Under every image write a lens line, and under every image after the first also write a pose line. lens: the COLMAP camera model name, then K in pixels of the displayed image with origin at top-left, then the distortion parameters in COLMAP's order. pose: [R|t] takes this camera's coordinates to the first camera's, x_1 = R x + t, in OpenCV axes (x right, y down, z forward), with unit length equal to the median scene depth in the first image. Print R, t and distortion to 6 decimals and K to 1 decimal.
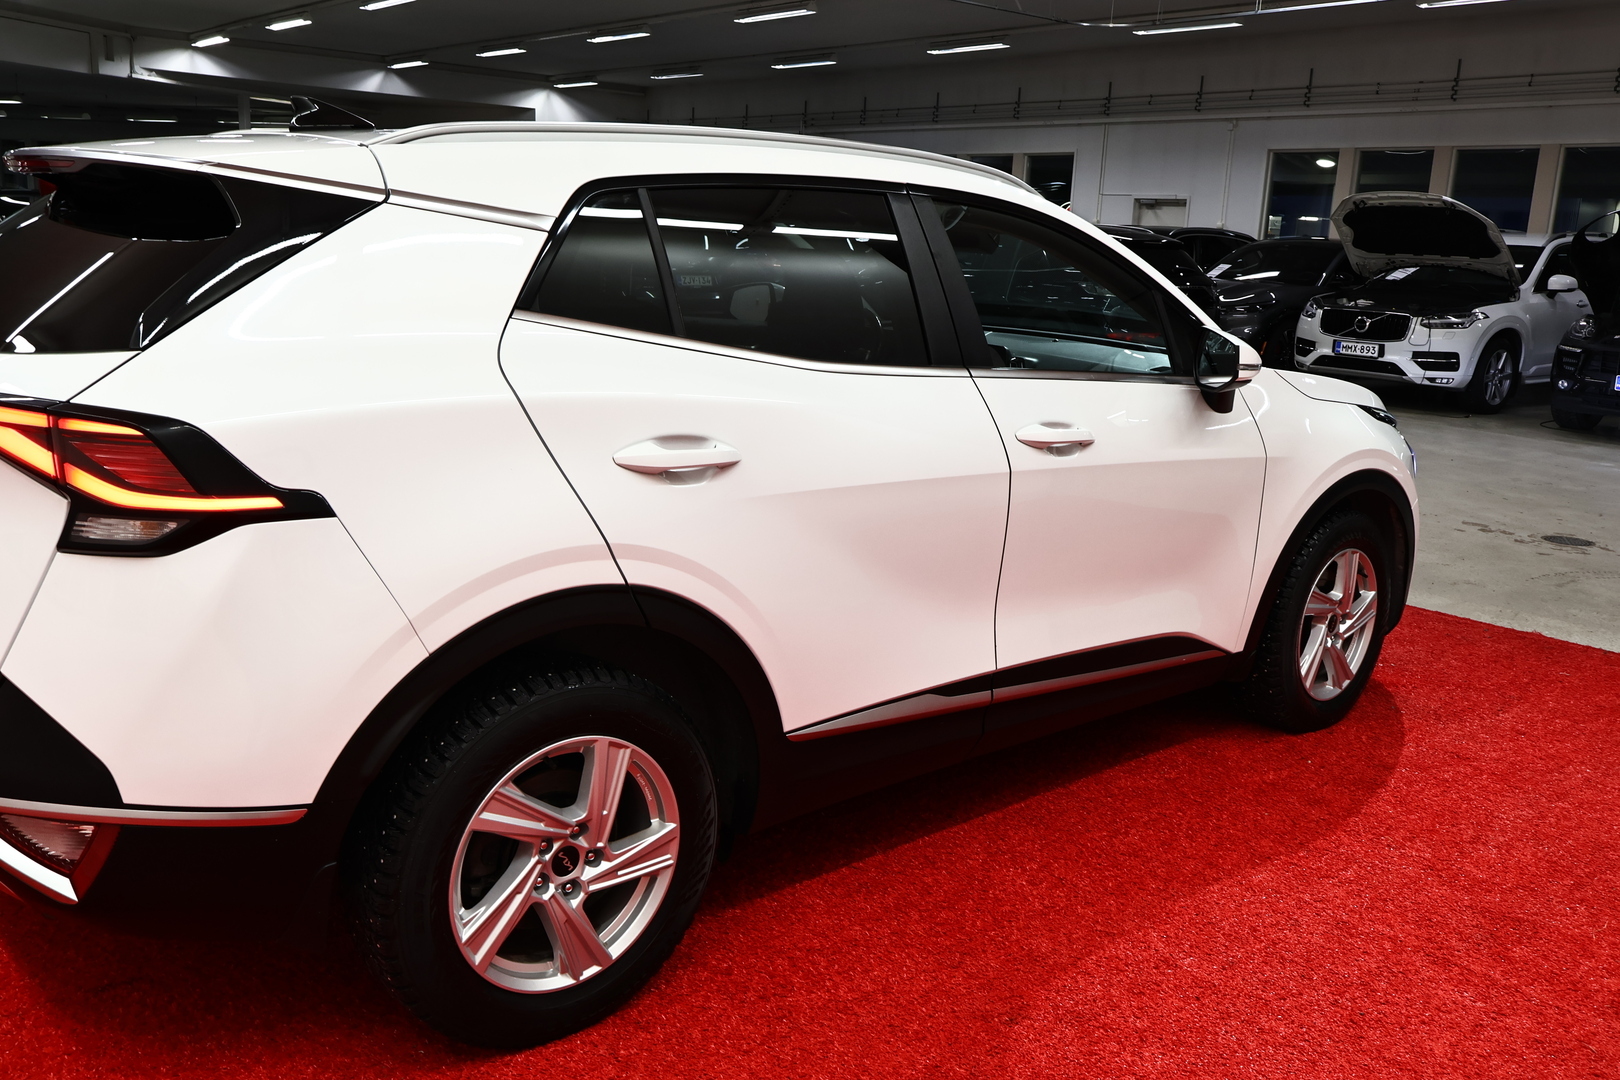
lens RADIAL K [[1334.6, 0, 814.2], [0, 1334.6, 534.4], [0, 0, 1]] dist [0.010270, 0.011782]
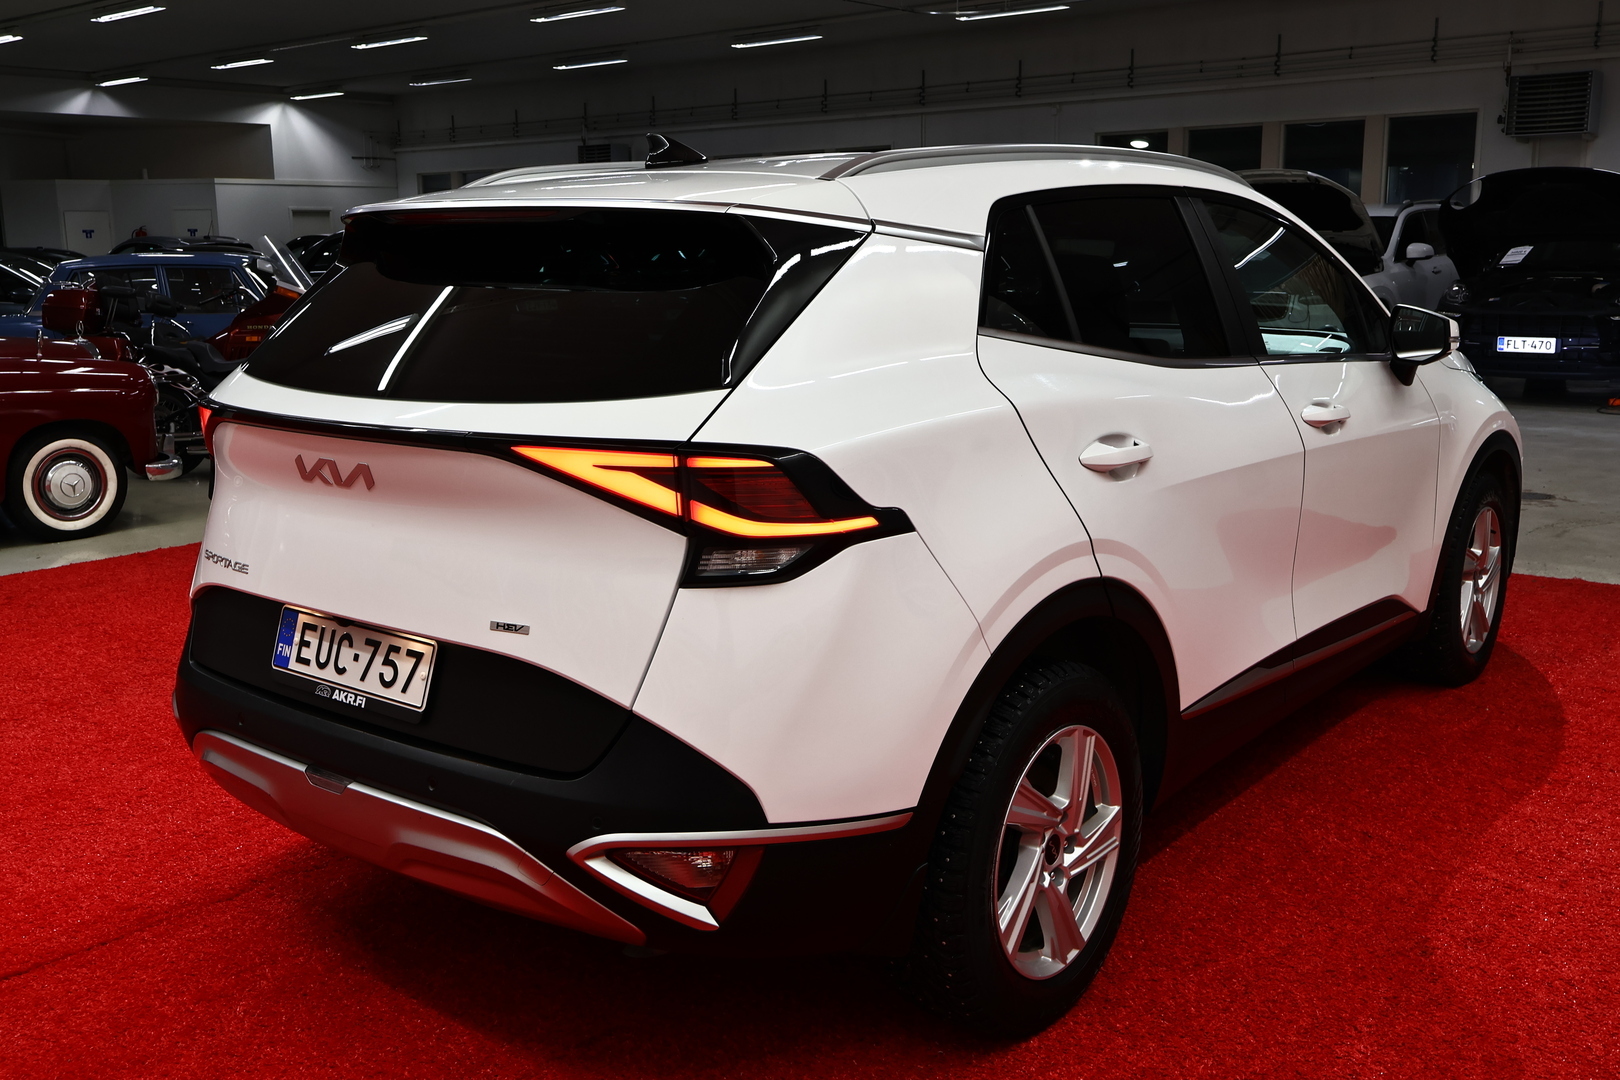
lens RADIAL K [[1469.4, 0, 807.0], [0, 1469.4, 550.2], [0, 0, 1]] dist [0.020151, 0.000000]
pose [[0.982146, -0.093867, 0.163031, -0.510265], [0.096173, 0.995345, -0.006289, 0.000575], [-0.161681, 0.021856, 0.986601, -0.102302]]
